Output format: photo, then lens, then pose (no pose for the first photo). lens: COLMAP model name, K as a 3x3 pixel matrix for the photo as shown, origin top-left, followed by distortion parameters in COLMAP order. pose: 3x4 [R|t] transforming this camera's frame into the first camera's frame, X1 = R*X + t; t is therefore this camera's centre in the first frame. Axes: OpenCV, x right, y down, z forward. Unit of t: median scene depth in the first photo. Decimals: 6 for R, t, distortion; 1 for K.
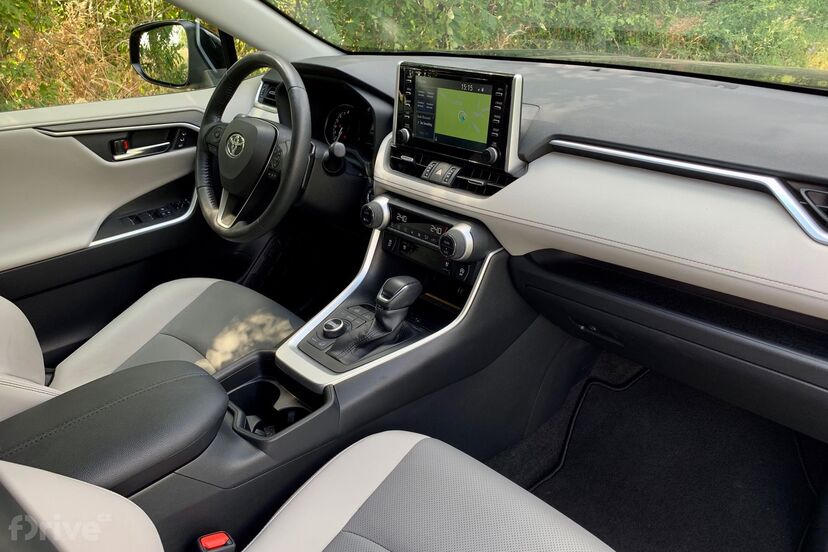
lens RADIAL K [[632.0, 0, 414.0], [0, 632.0, 276.0], [0, 0, 1]] dist [0.066282, -0.000955]
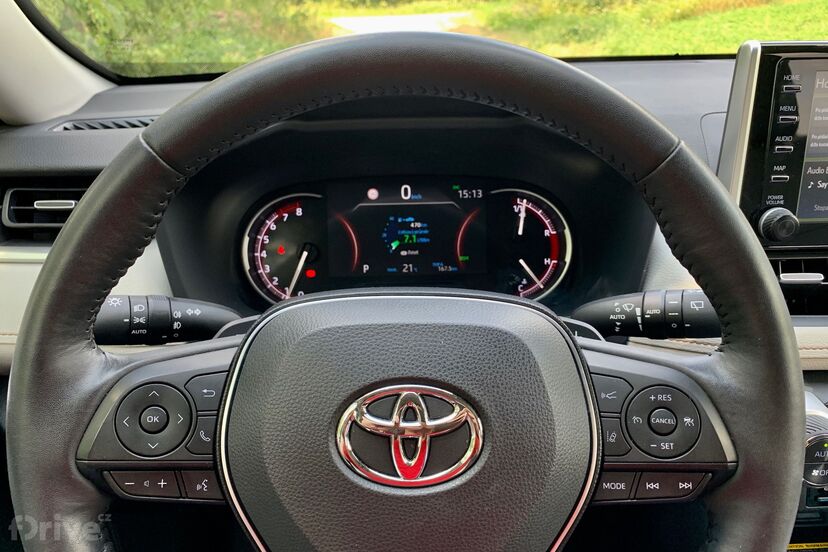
lens RADIAL K [[636.1, 0, 414.0], [0, 636.1, 276.0], [0, 0, 1]] dist [0.006651, 0.001967]
pose [[0.658352, -0.276084, 0.700250, -0.481953], [0.320225, 0.944649, 0.071377, -0.313659], [-0.681196, 0.177247, 0.710321, 0.944559]]
